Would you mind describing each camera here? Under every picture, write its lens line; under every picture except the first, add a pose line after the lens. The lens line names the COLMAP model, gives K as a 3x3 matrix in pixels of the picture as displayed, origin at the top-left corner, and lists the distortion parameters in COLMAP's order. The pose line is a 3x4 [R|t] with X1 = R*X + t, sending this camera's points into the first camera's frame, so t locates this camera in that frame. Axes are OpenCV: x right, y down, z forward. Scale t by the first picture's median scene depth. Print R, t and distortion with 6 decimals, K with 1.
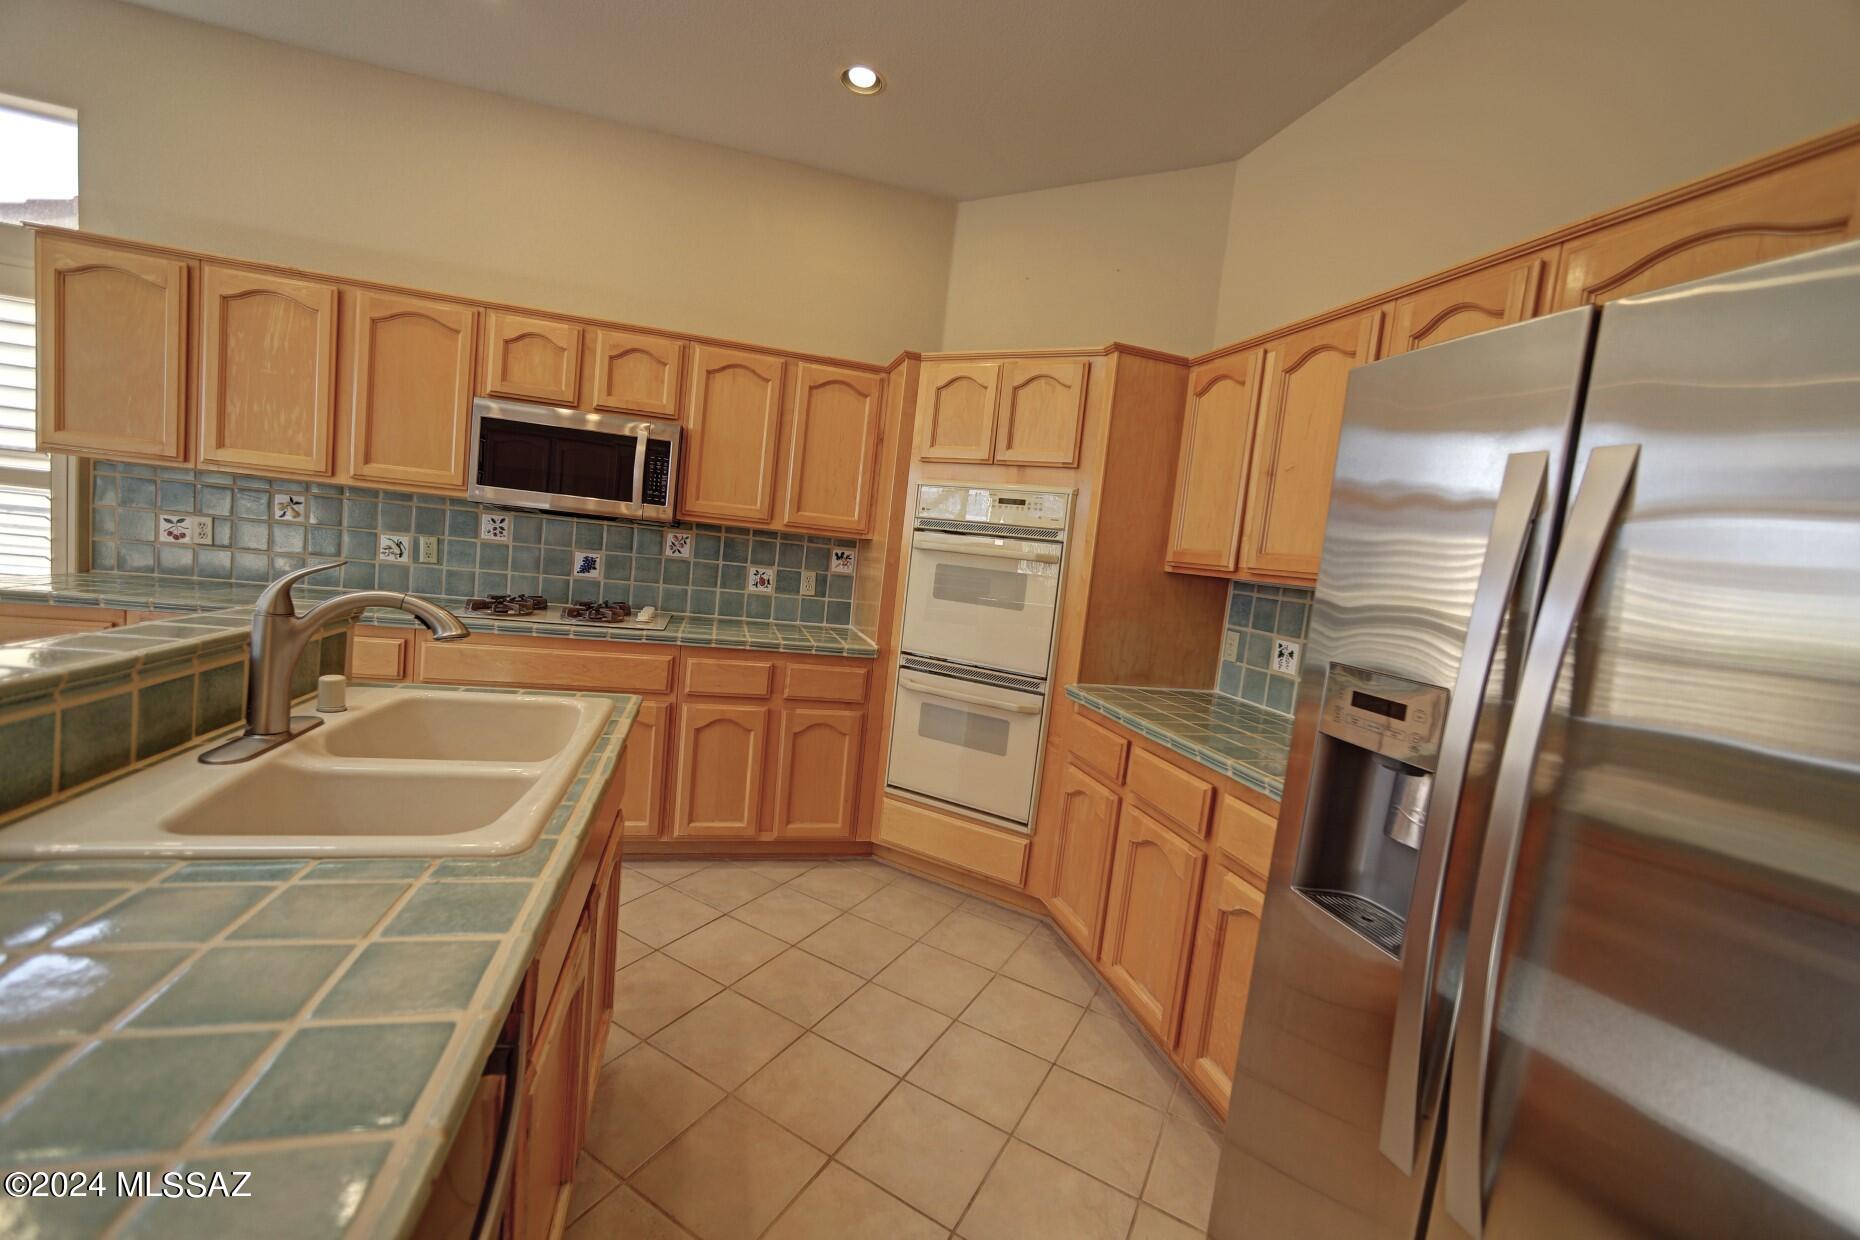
lens RADIAL K [[737.2, 0, 923.4], [0, 737.2, 615.3], [0, 0, 1]] dist [-0.039412, 0.015467]
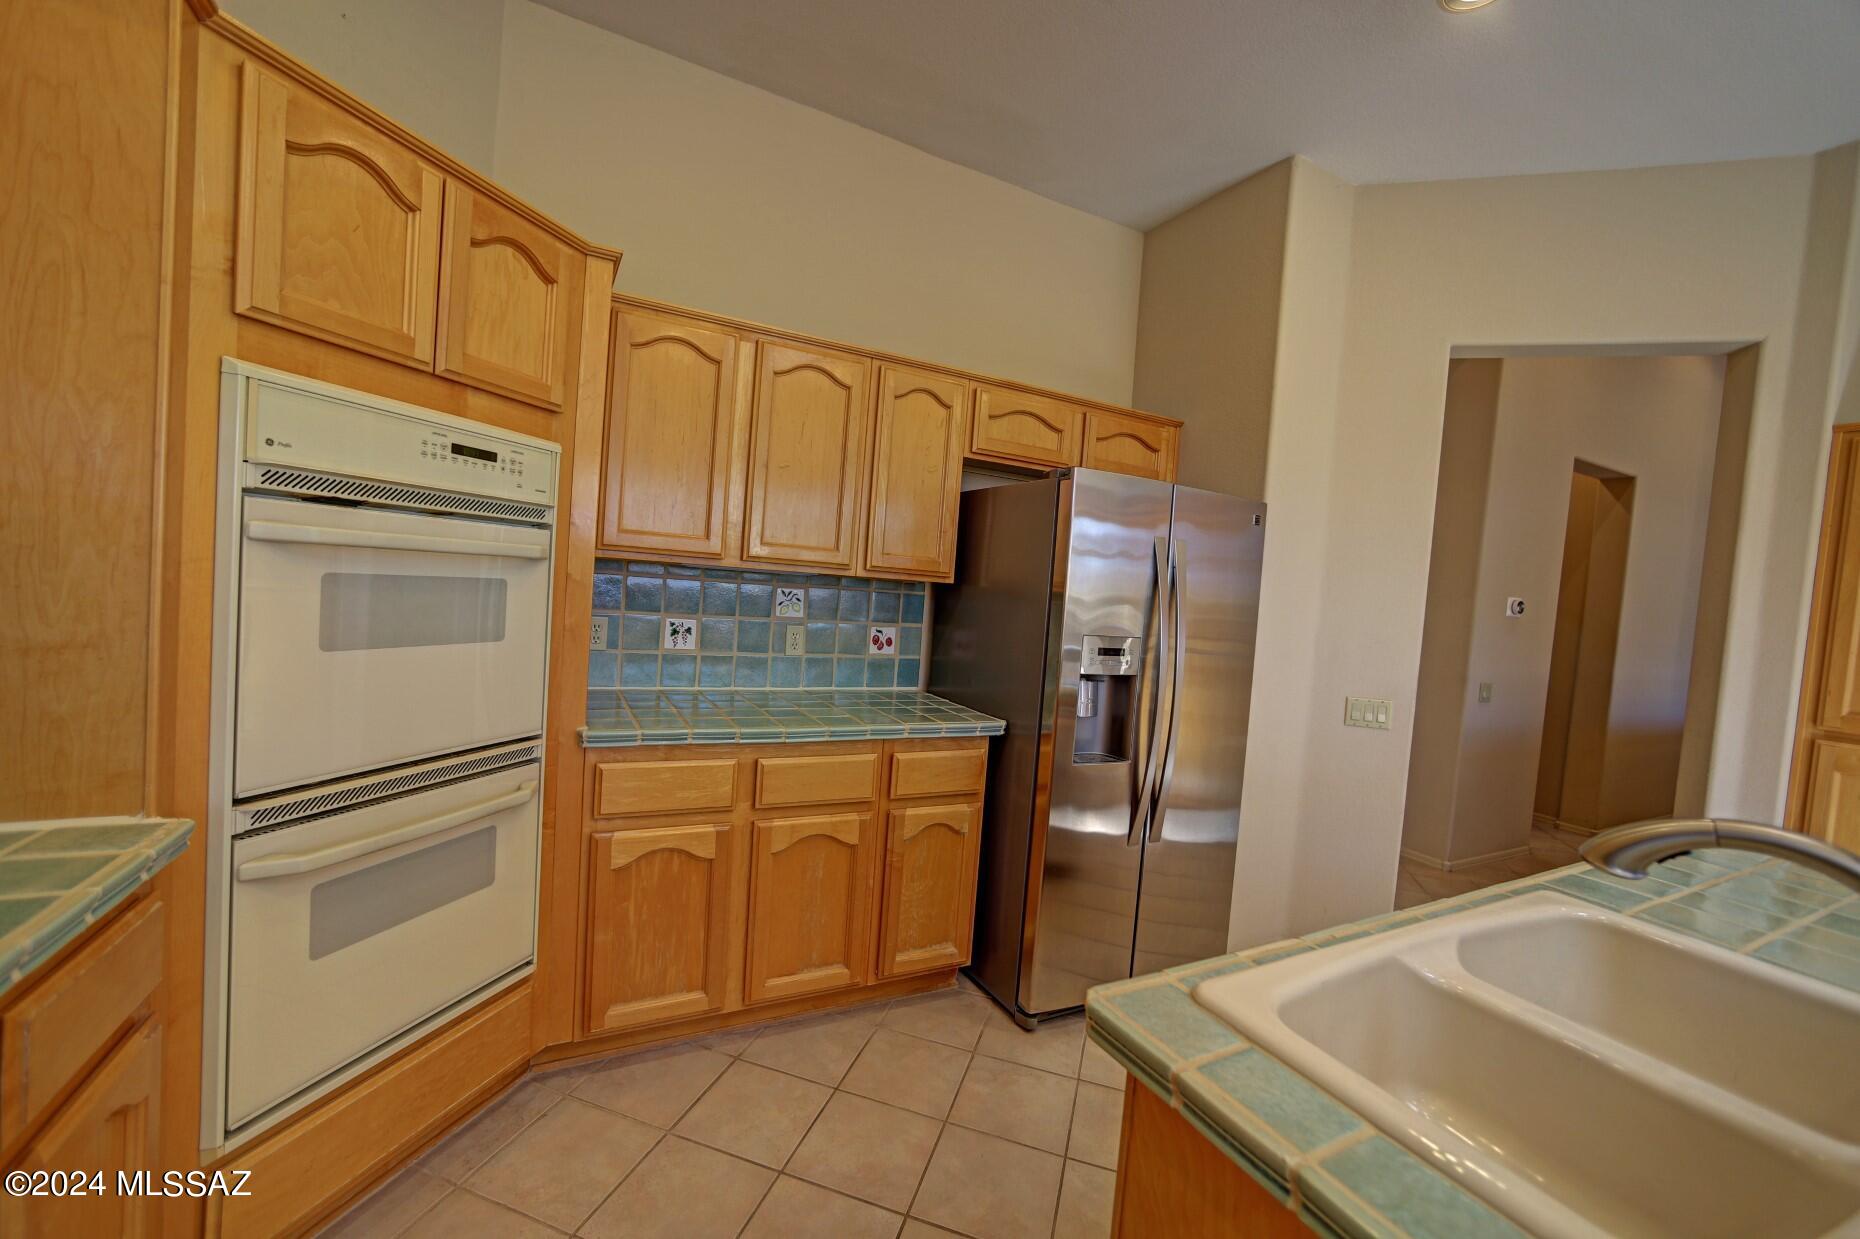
lens RADIAL K [[737.2, 0, 923.4], [0, 737.2, 614.8], [0, 0, 1]] dist [-0.039412, 0.015467]
pose [[-0.190939, -0.161314, 0.968256, -0.470631], [-0.004335, 0.986533, 0.163504, -0.117122], [-0.981592, 0.027022, -0.189067, 0.725049]]
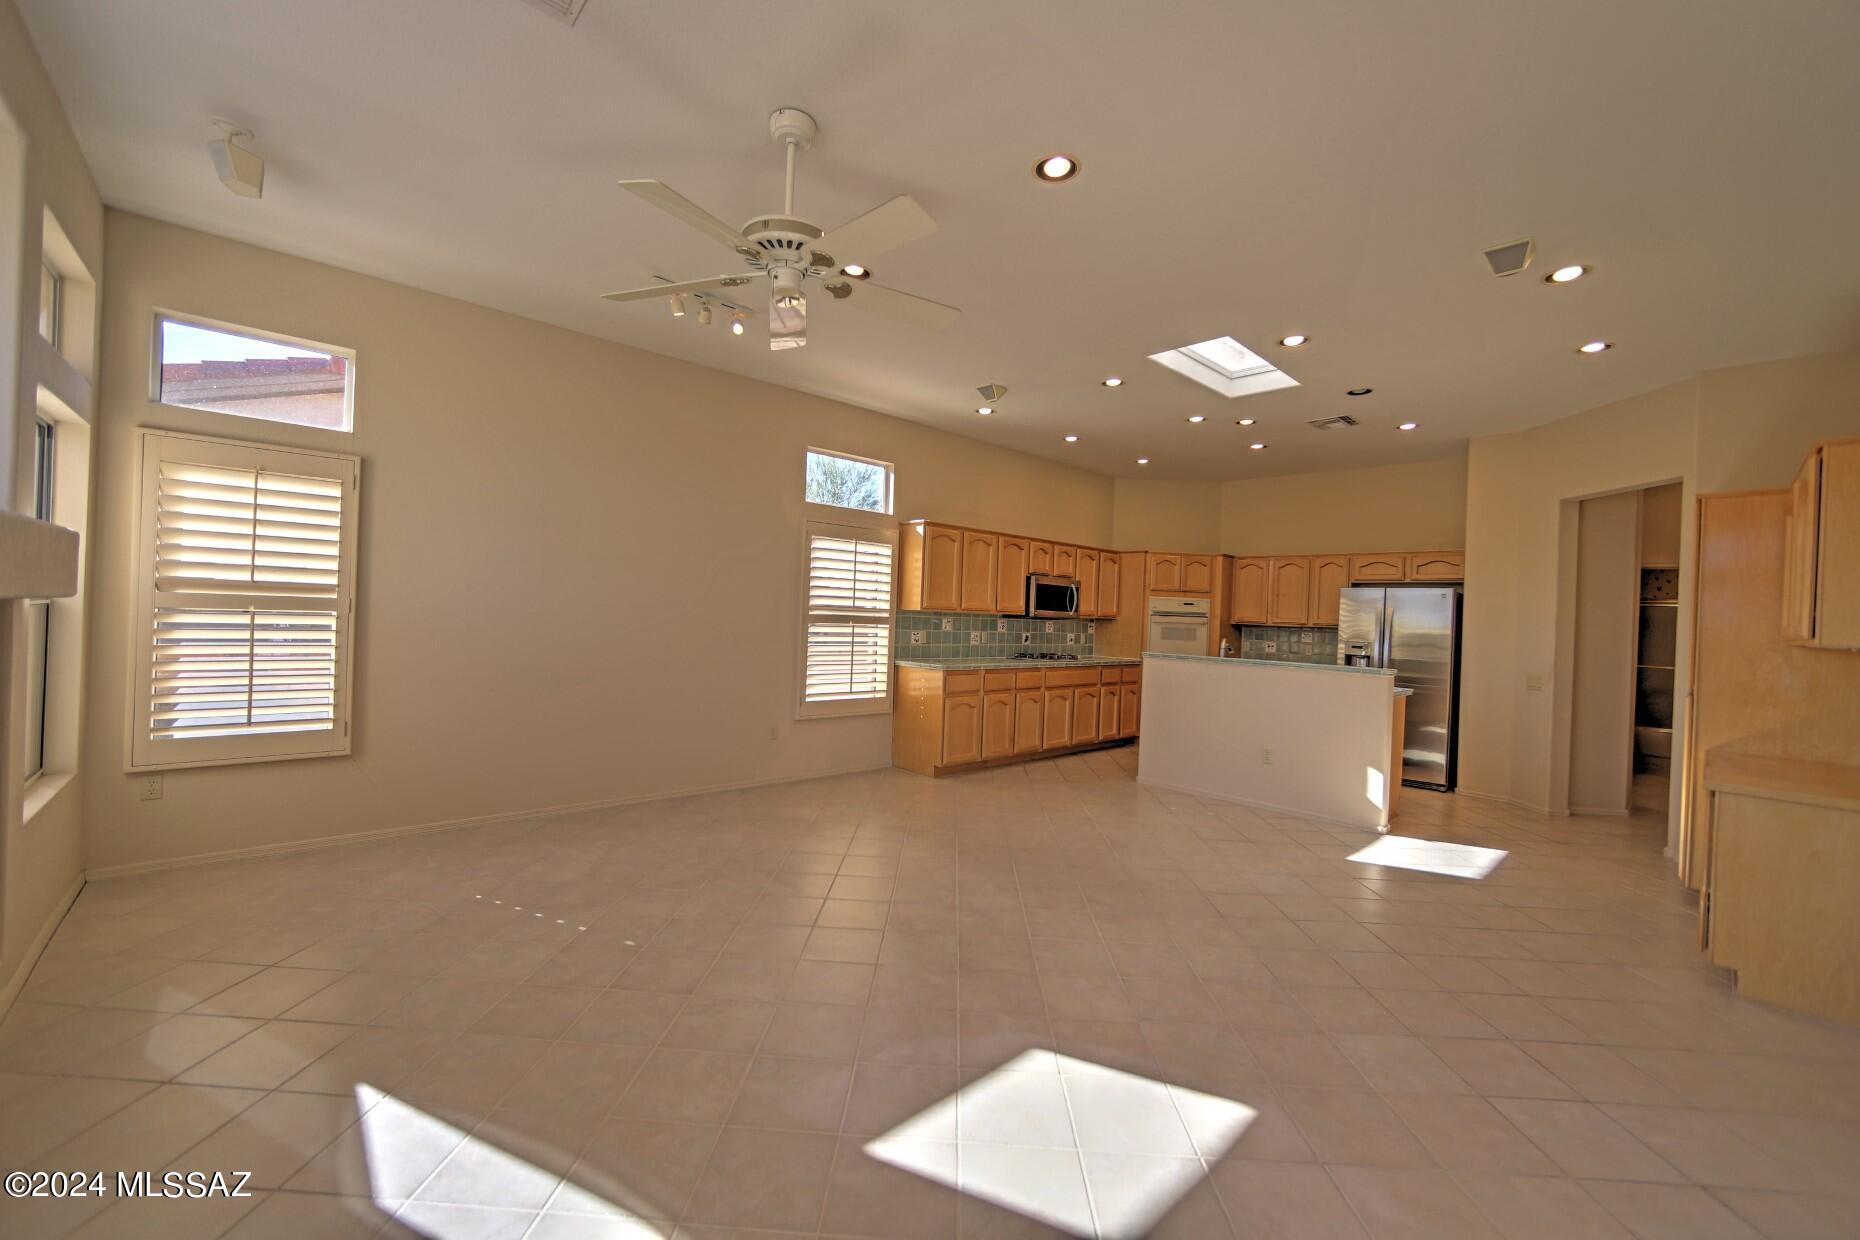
lens RADIAL K [[737.2, 0, 923.4], [0, 737.2, 615.3], [0, 0, 1]] dist [-0.039412, 0.015467]
pose [[0.888351, -0.070530, 0.453716, -2.009949], [0.095315, 0.994934, -0.031961, -0.110165], [-0.449163, 0.071638, 0.890573, -1.047929]]
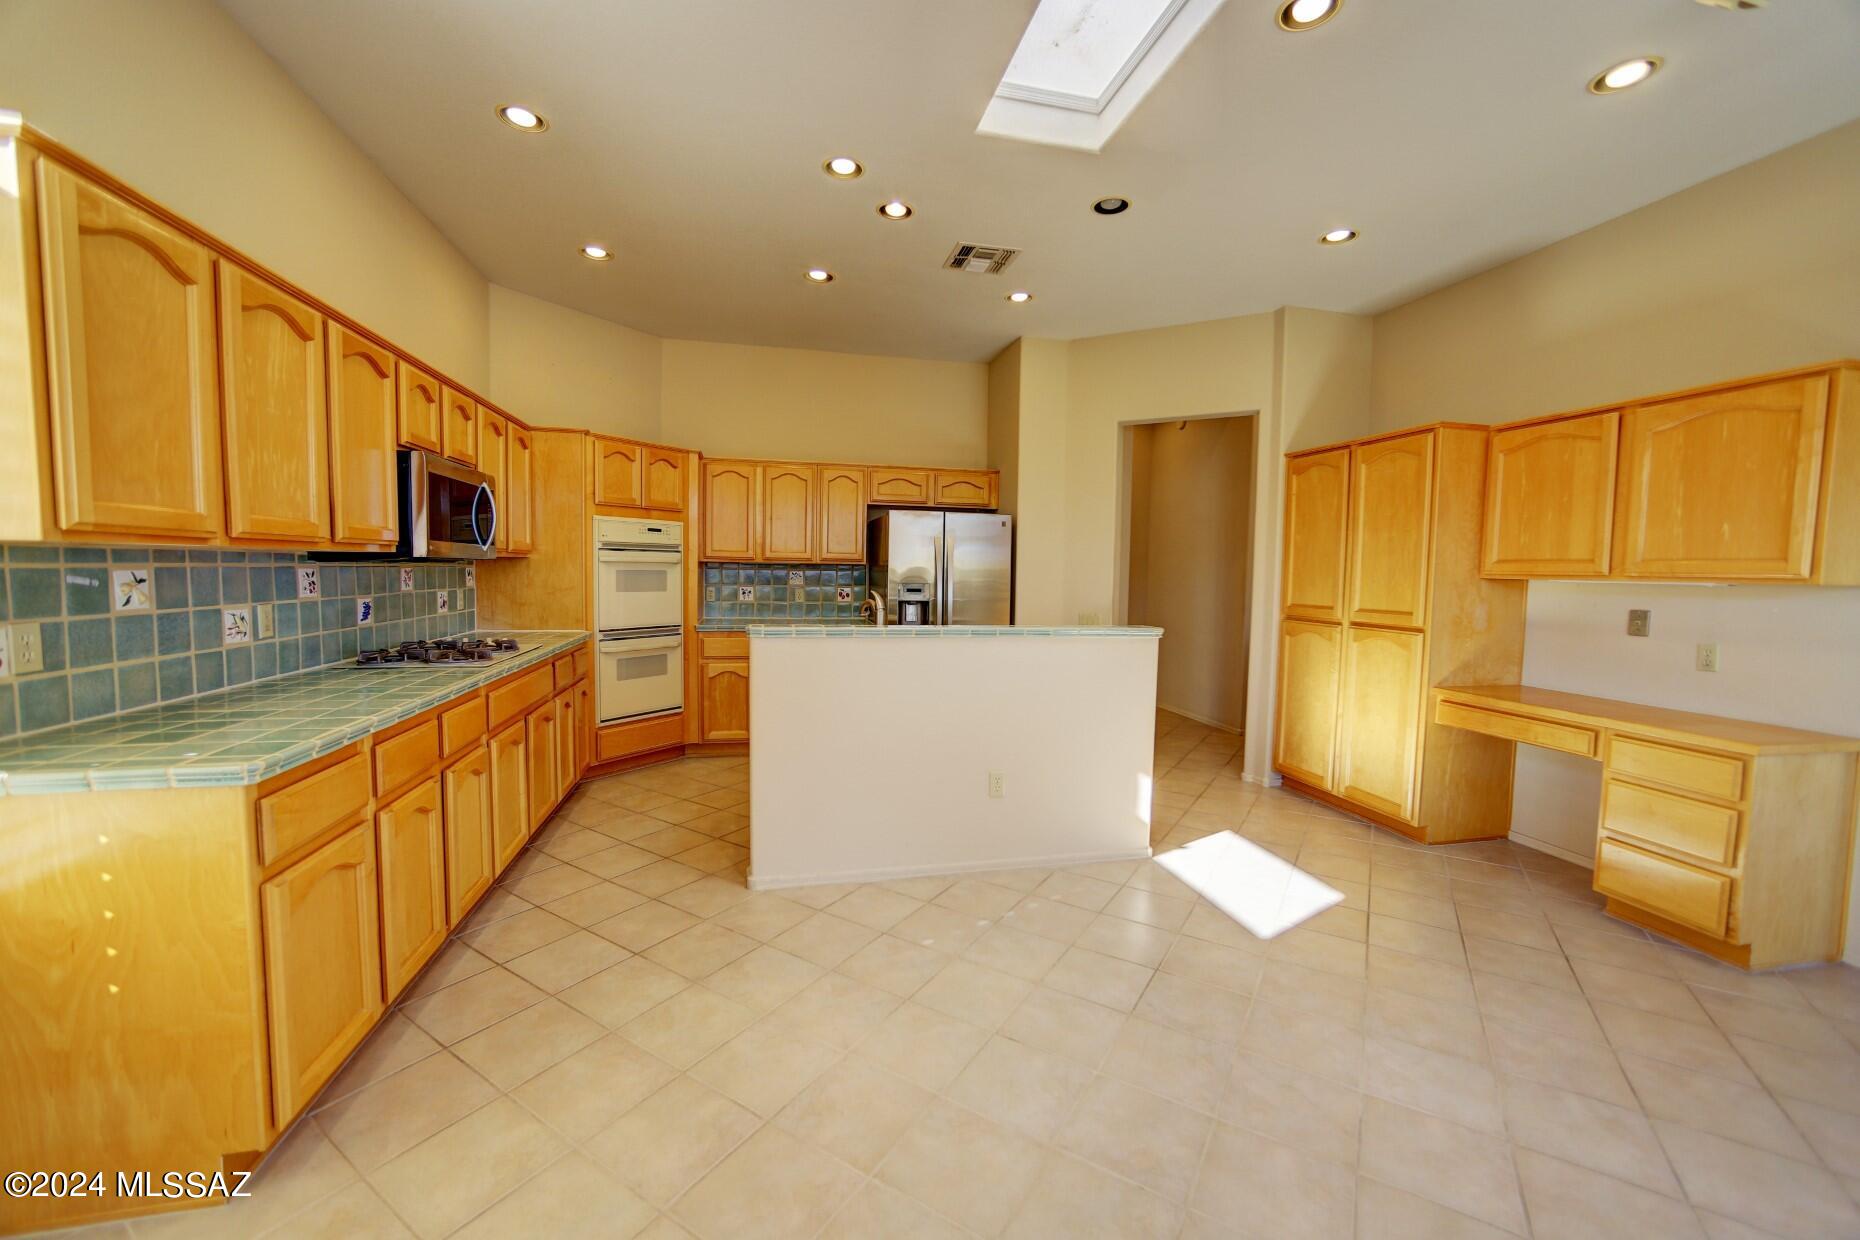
lens RADIAL K [[737.2, 0, 923.4], [0, 737.2, 615.3], [0, 0, 1]] dist [-0.039412, 0.015467]
pose [[0.051965, -0.166556, 0.984662, -1.488068], [0.078849, 0.983600, 0.162215, -0.175587], [-0.995531, 0.069210, 0.064246, 0.254606]]
